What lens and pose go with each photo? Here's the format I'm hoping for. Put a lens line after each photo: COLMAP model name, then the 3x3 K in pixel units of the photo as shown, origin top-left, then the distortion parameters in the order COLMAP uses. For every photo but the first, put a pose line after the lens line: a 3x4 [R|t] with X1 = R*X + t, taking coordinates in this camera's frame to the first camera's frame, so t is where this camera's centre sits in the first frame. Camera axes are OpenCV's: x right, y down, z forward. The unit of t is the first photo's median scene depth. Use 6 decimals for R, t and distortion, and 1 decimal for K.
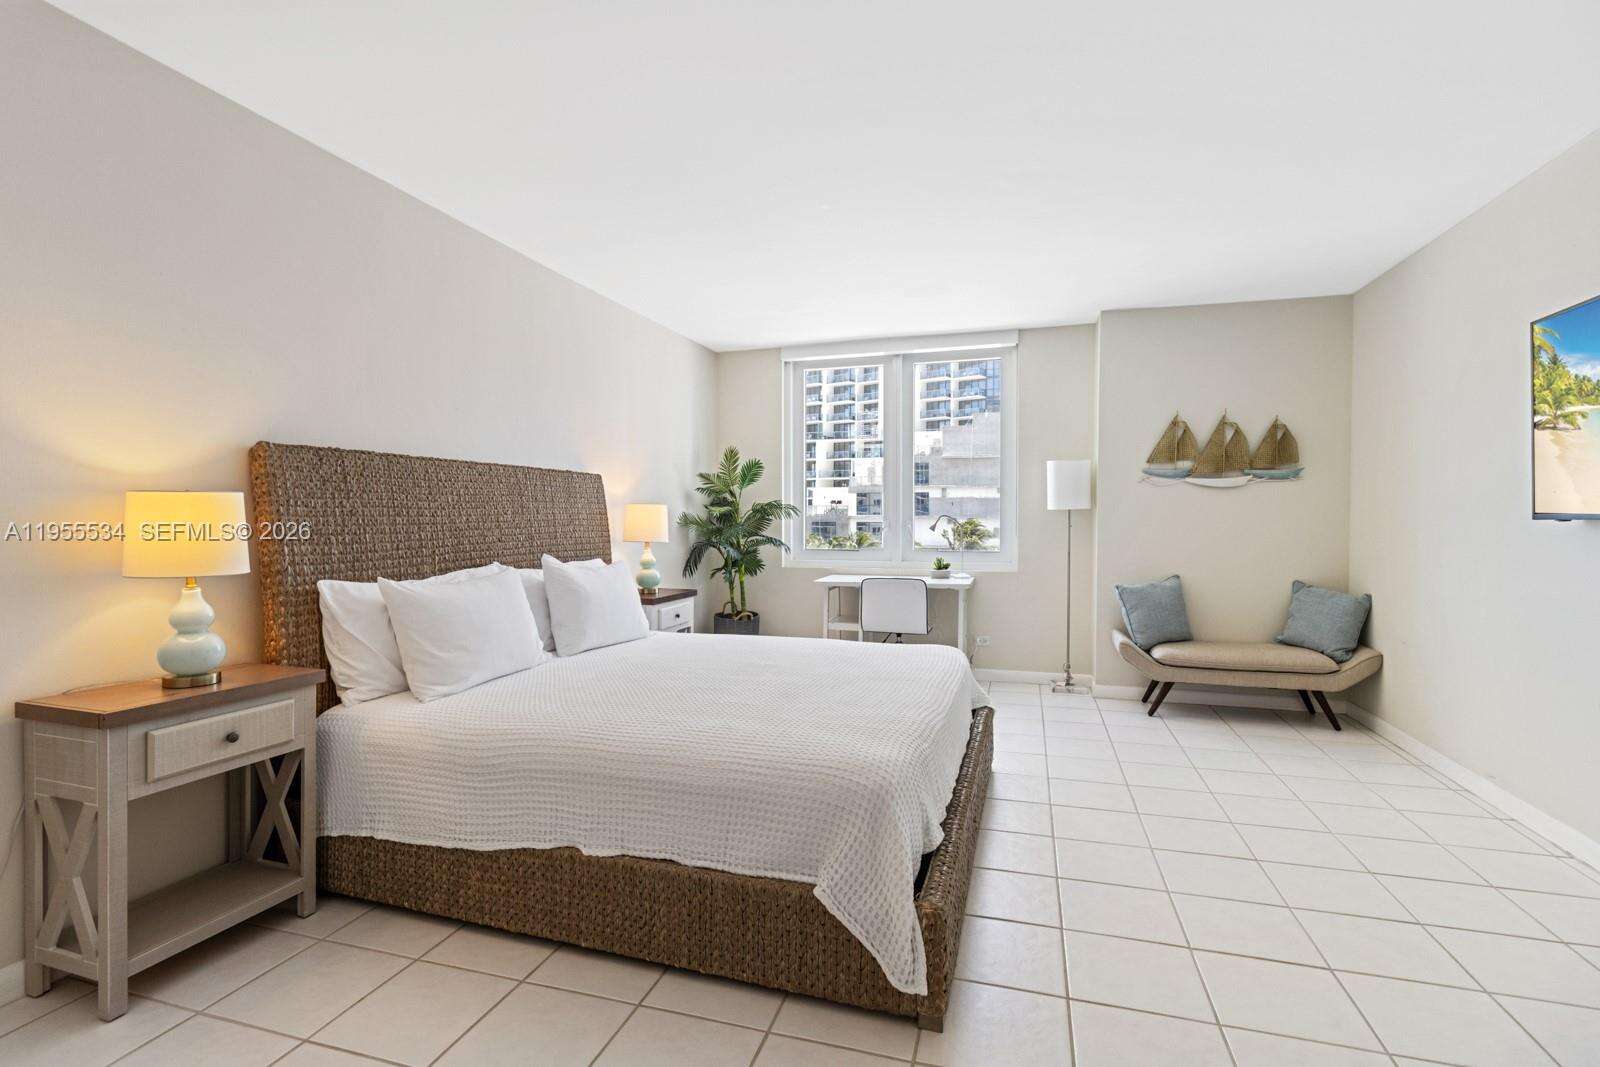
lens RADIAL K [[766.8, 0, 792.2], [0, 766.8, 519.6], [0, 0, 1]] dist [0.002090, -0.000096]
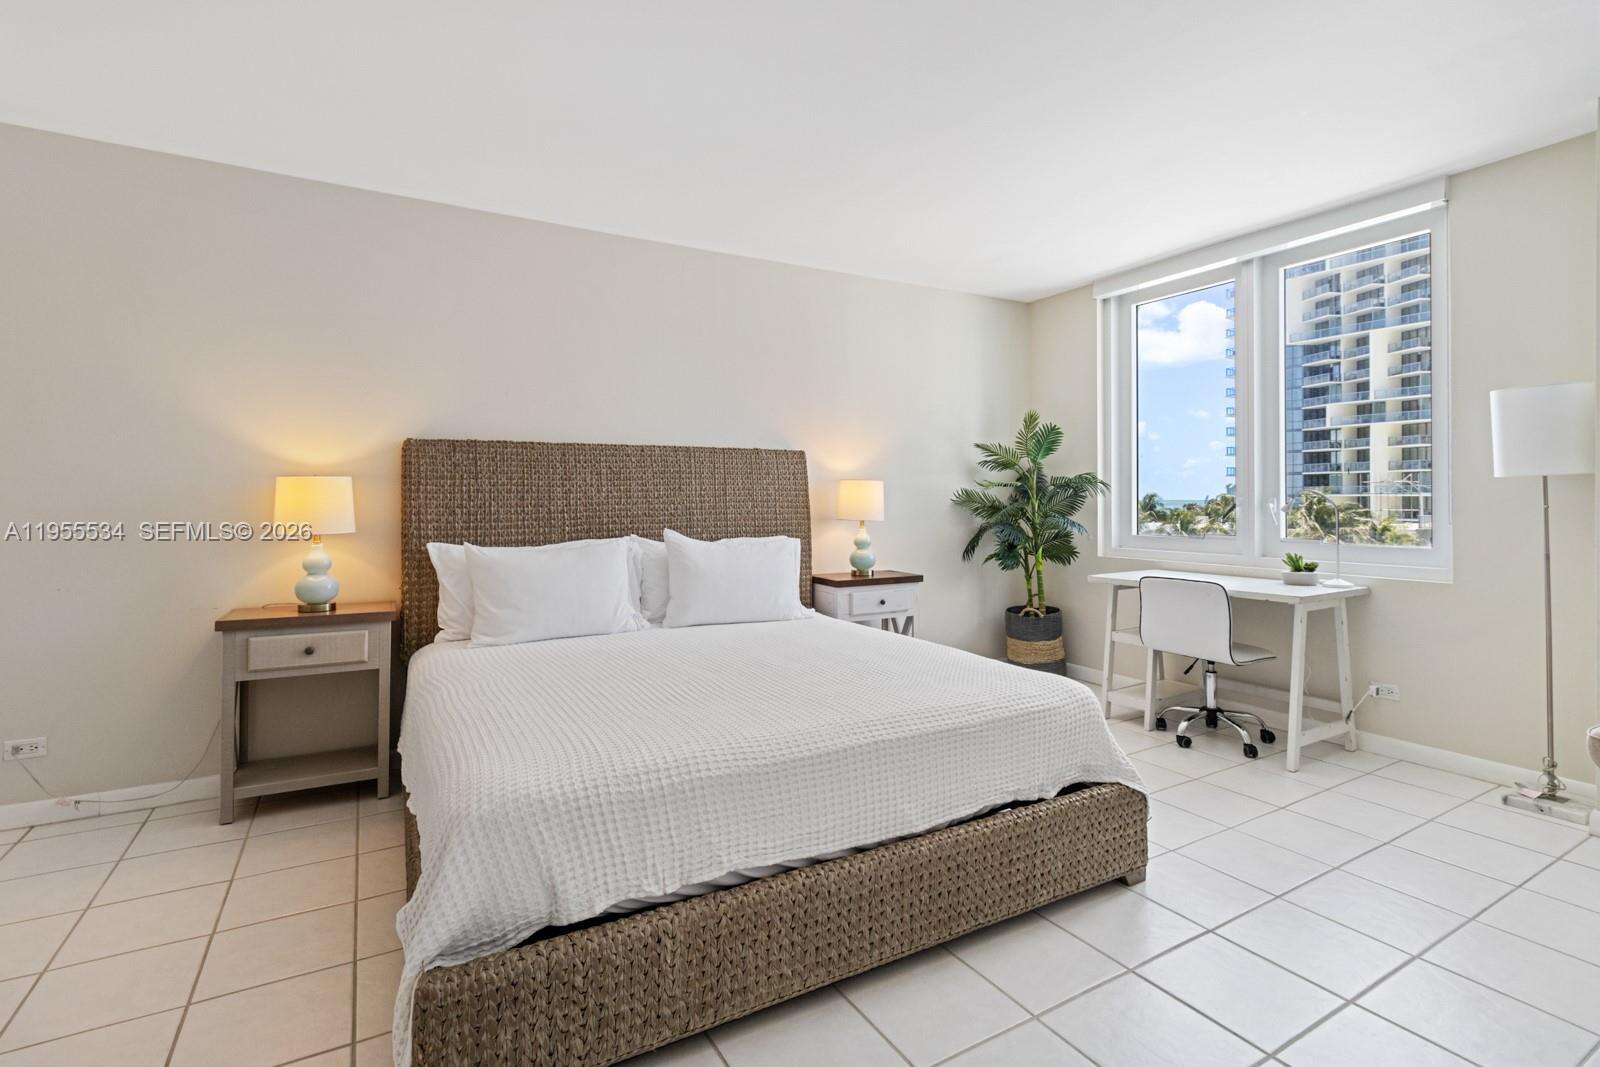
lens RADIAL K [[752.5, 0, 795.5], [0, 752.5, 487.1], [0, 0, 1]] dist [-0.000567, -0.000736]
pose [[0.726936, -0.010903, -0.686619, 0.382518], [0.000146, 0.999876, -0.015723, 0.003220], [0.686705, 0.011329, 0.726848, 0.272647]]
